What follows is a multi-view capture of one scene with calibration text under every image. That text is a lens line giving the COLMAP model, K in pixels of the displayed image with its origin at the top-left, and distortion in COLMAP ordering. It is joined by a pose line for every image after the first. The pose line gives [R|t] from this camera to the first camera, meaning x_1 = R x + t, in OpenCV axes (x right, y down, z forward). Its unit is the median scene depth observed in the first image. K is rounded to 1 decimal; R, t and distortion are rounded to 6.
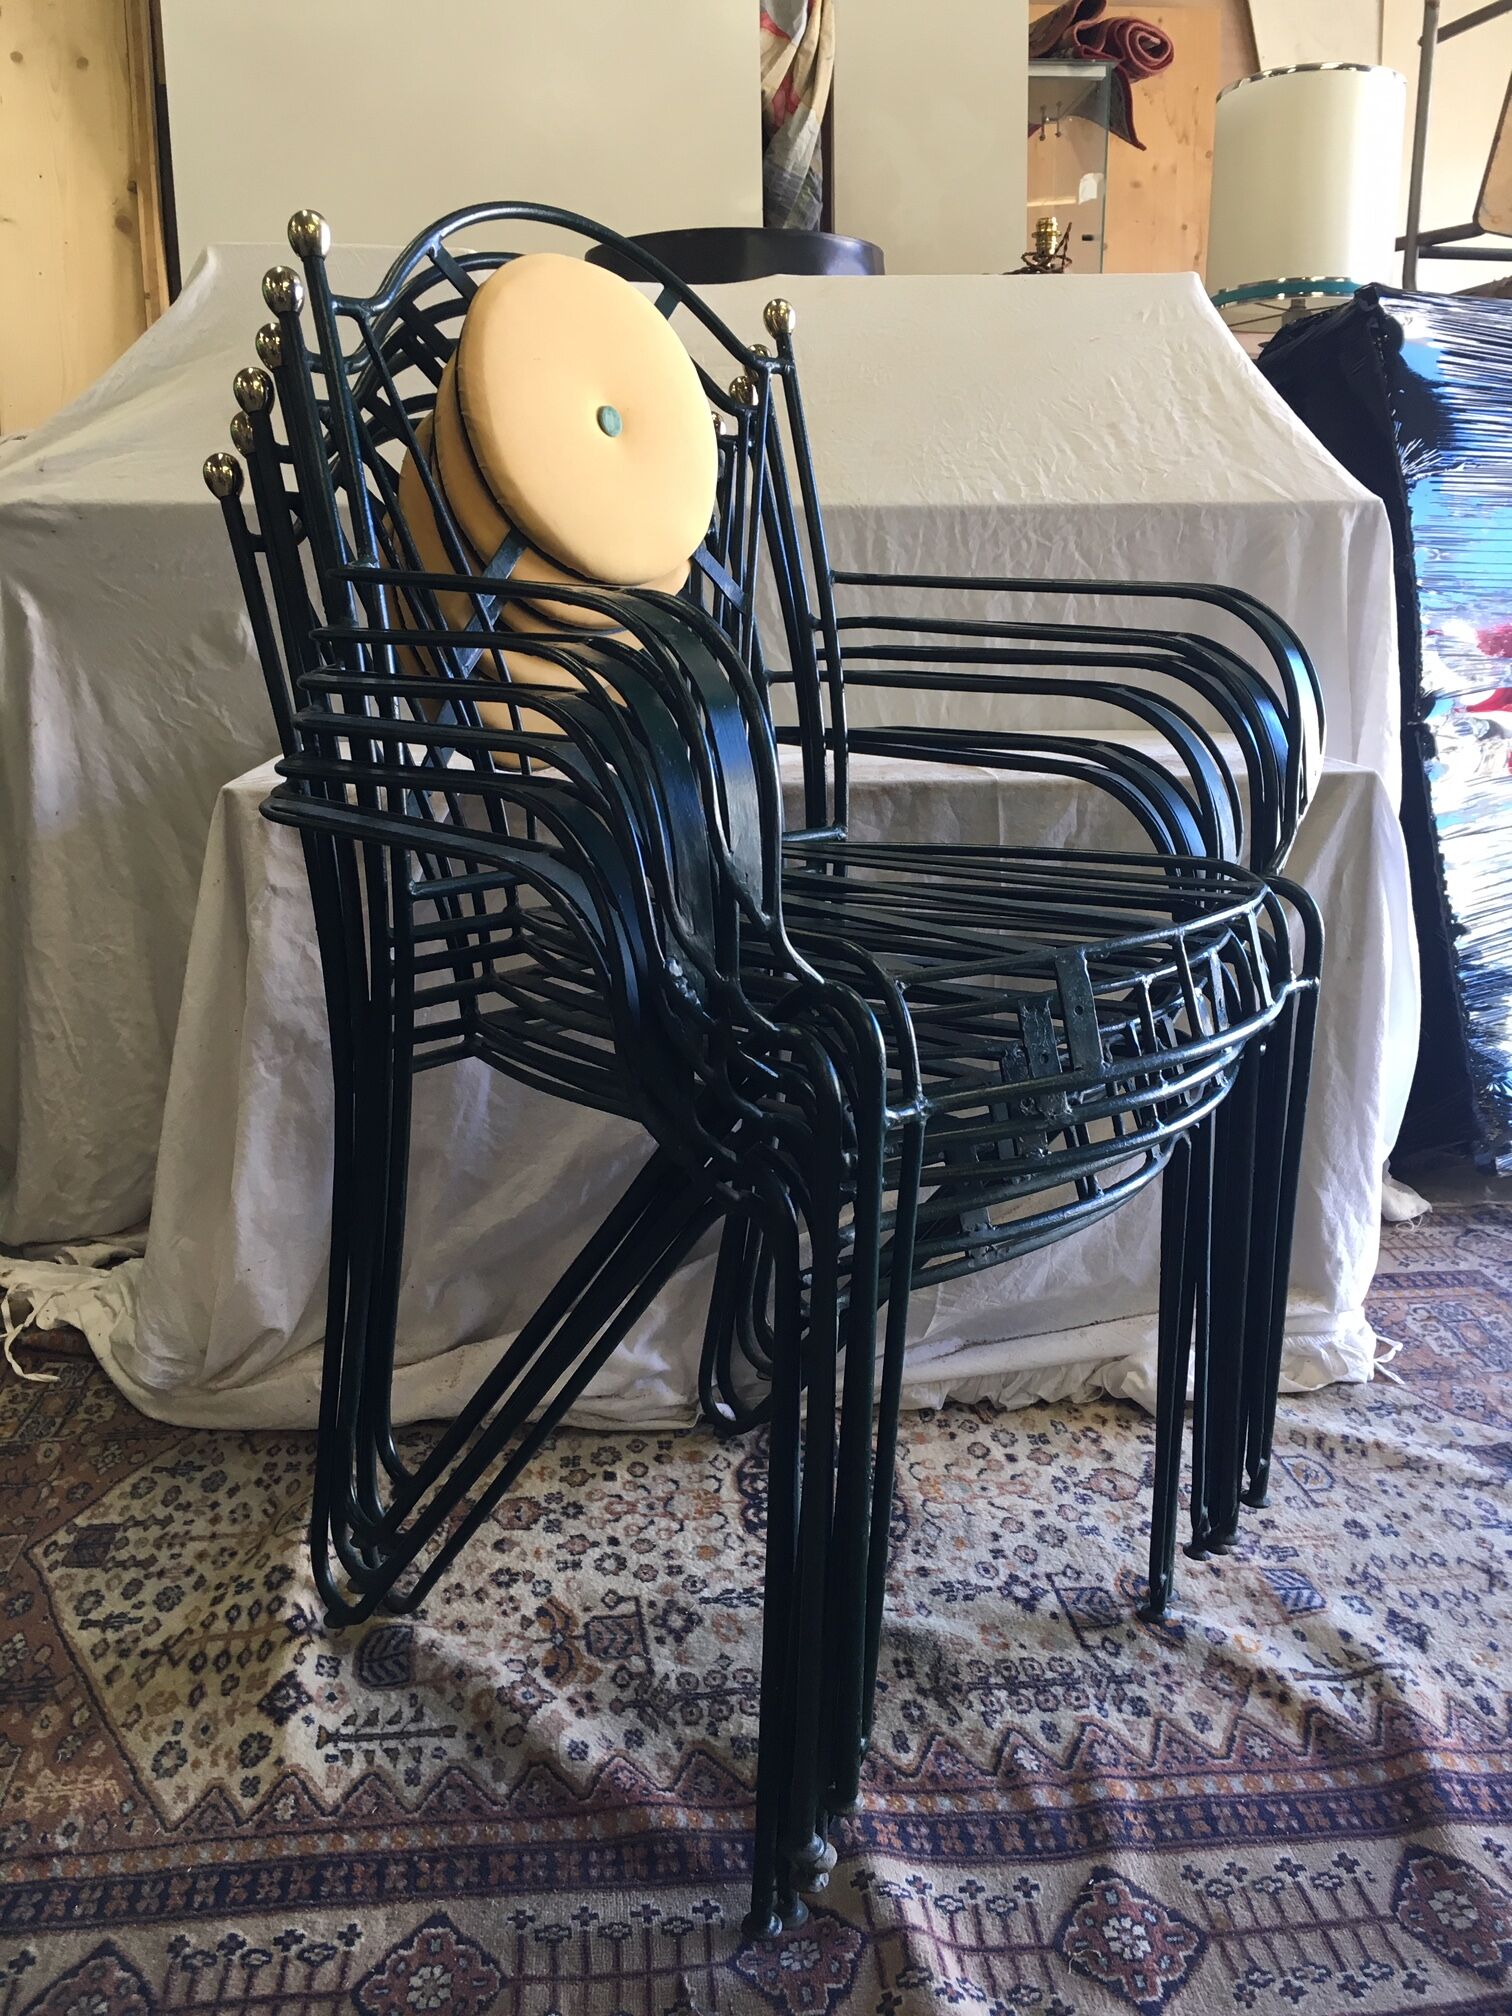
lens RADIAL K [[1683.6, 0, 750.3], [0, 1683.6, 1027.0], [0, 0, 1]] dist [0.069346, -0.103818]
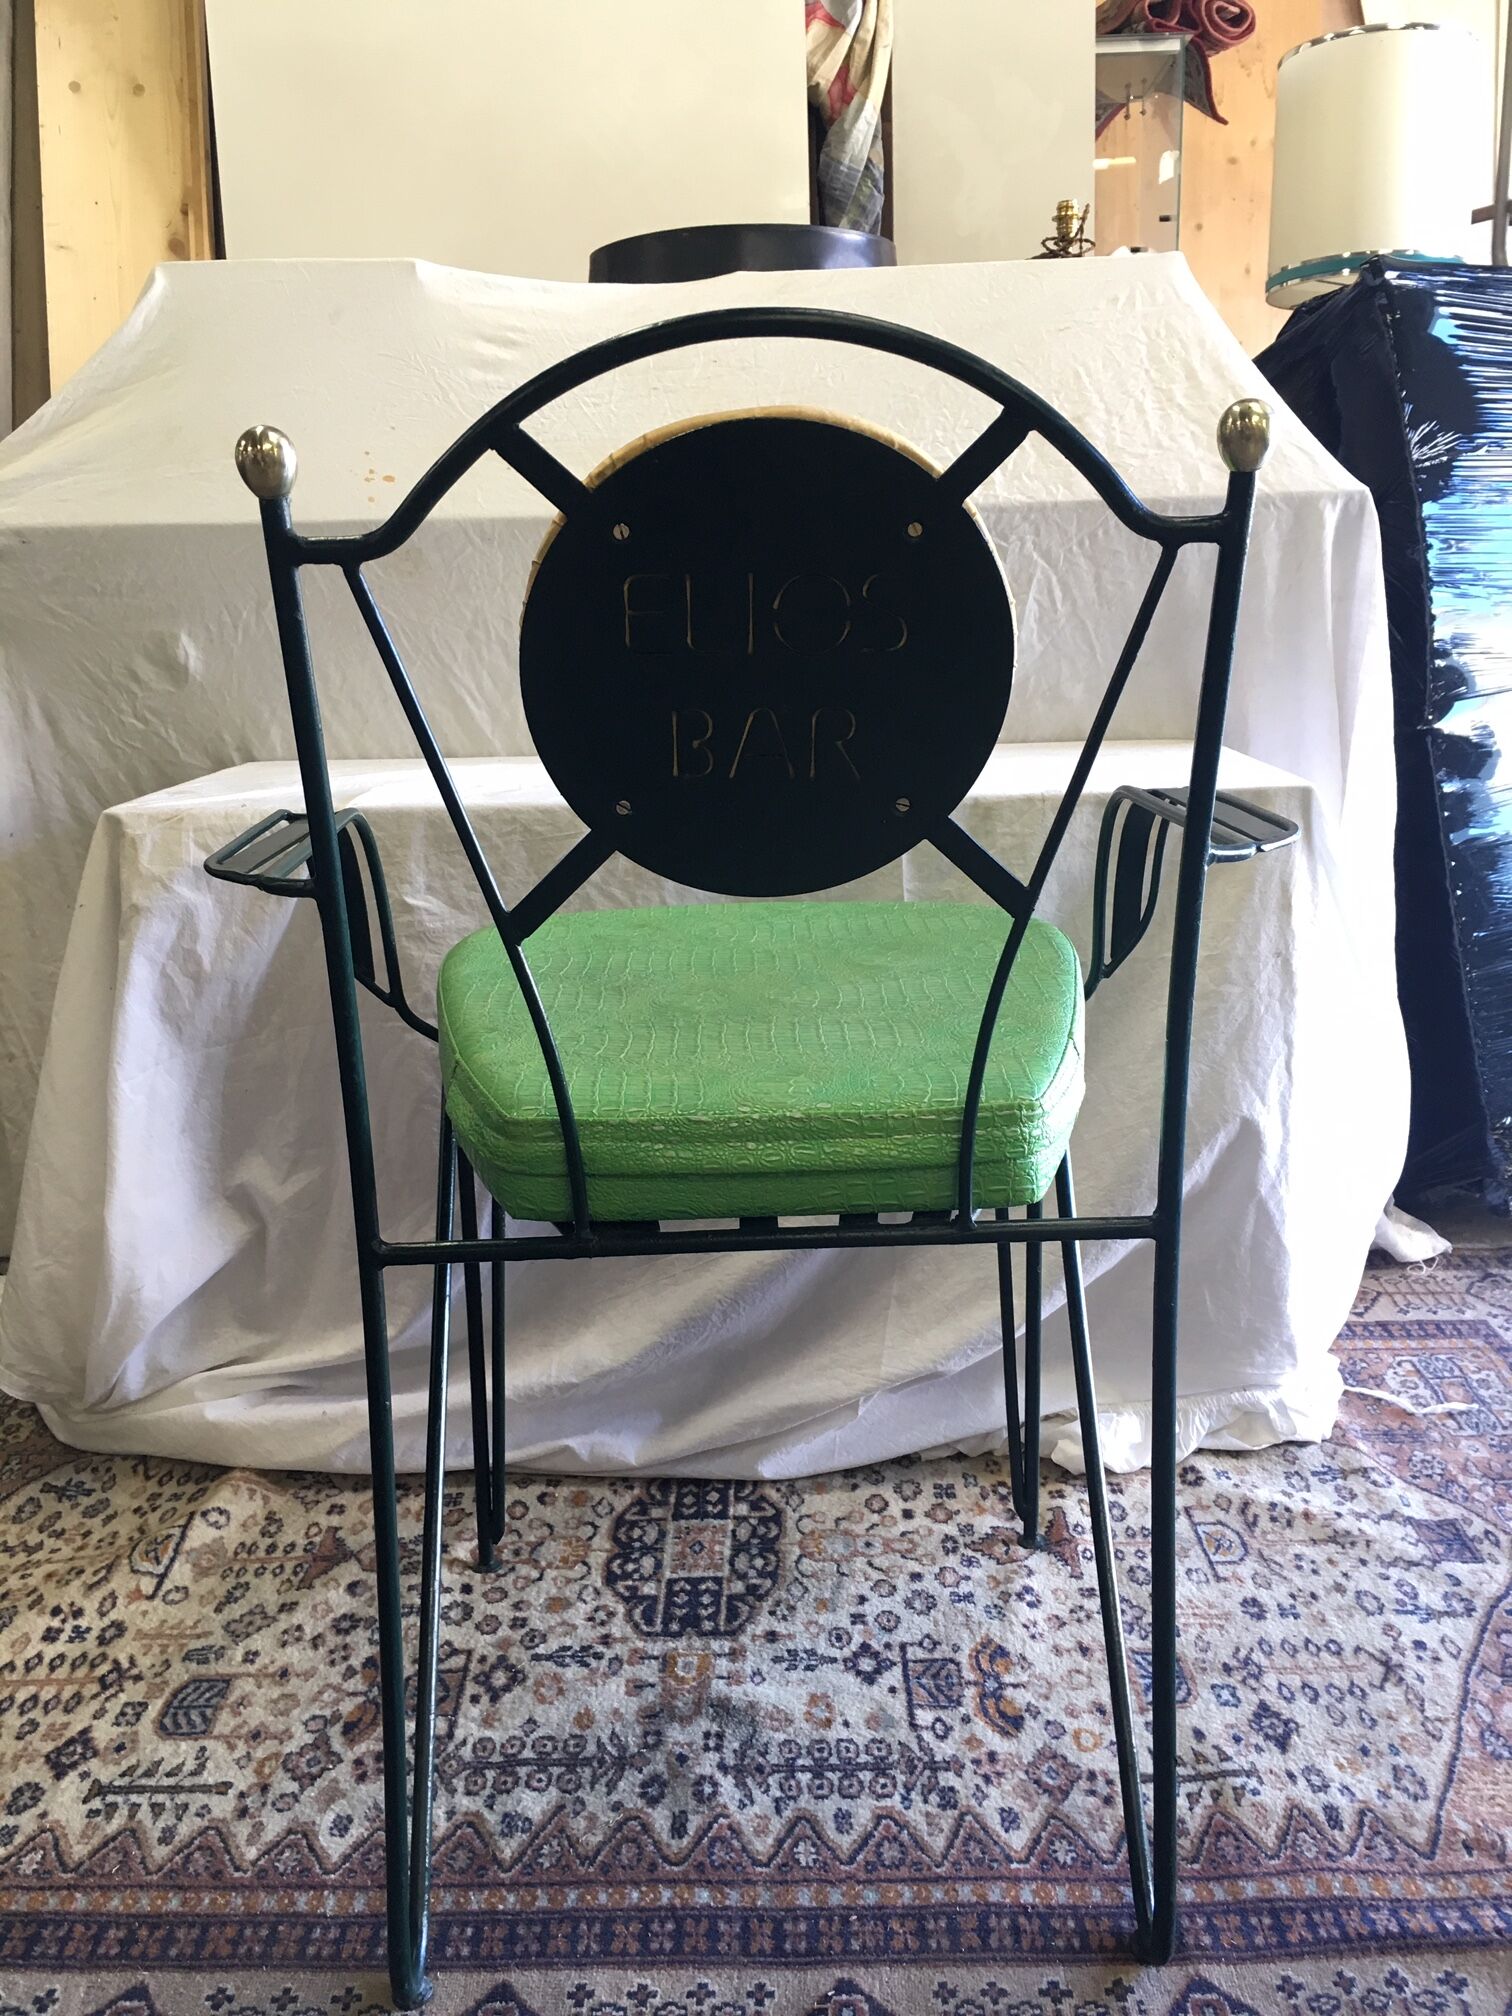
lens RADIAL K [[1683.6, 0, 784.3], [0, 1683.6, 1027.1], [0, 0, 1]] dist [0.069346, -0.103818]
pose [[0.994152, 0.006777, -0.107779, 0.208465], [-0.006696, 0.999977, 0.001112, -0.020183], [0.107784, -0.000384, 0.994174, 0.057911]]
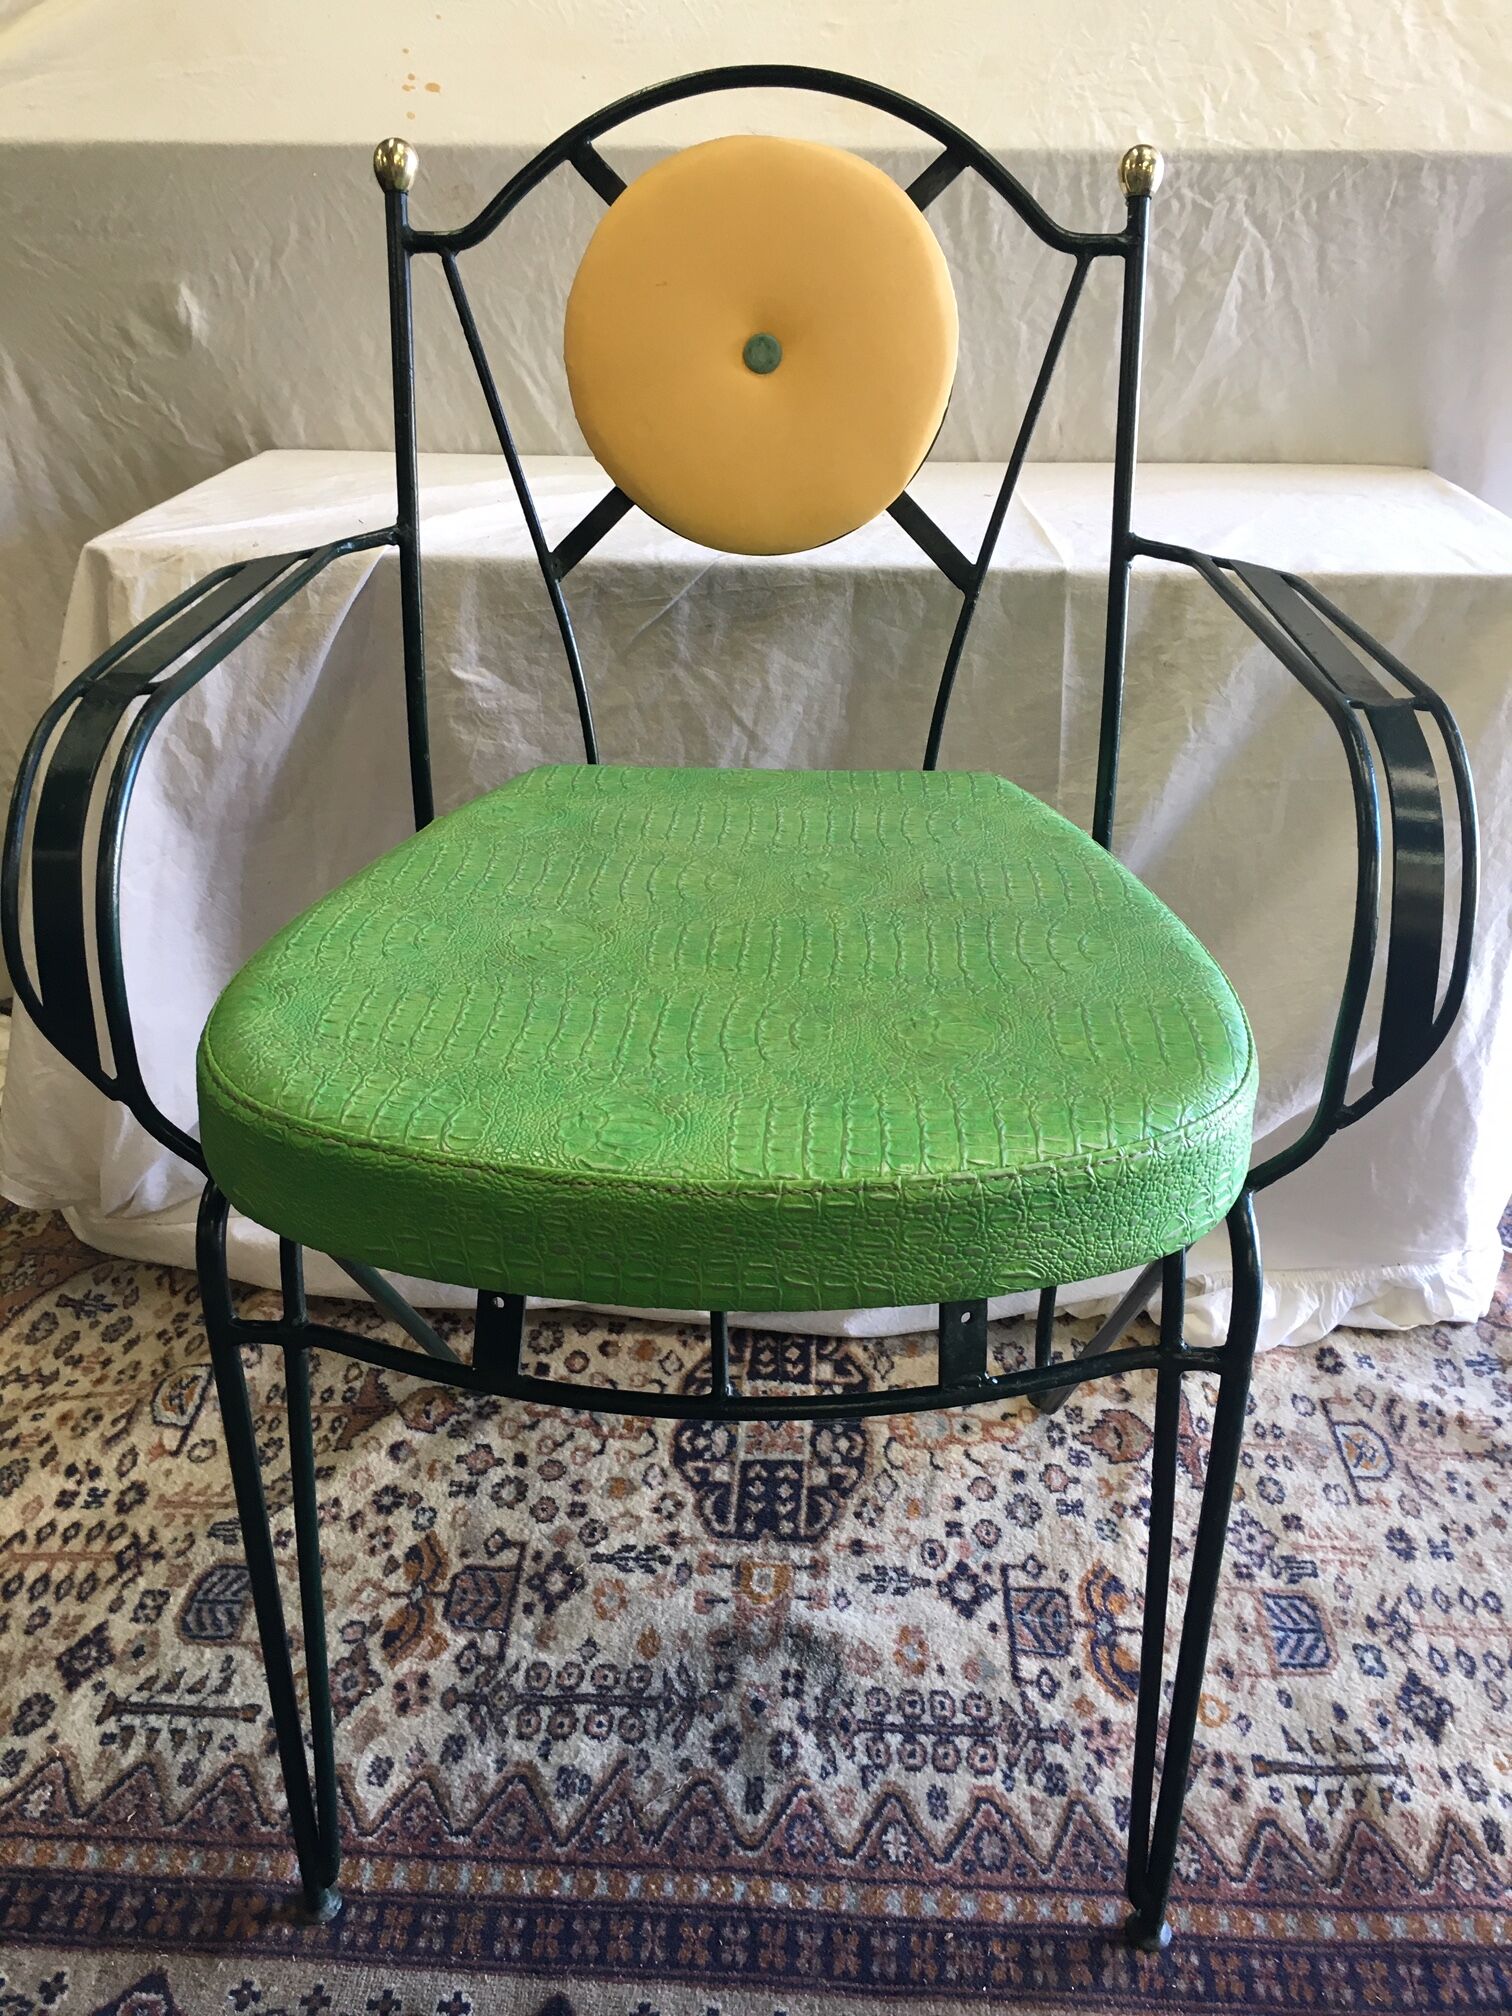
lens RADIAL K [[1683.6, 0, 785.6], [0, 1683.6, 1022.9], [0, 0, 1]] dist [0.069346, -0.103818]
pose [[0.988446, 0.079242, -0.129211, 0.155155], [-0.049305, 0.974192, 0.220270, -0.119892], [0.143331, -0.211354, 0.966843, 0.226994]]
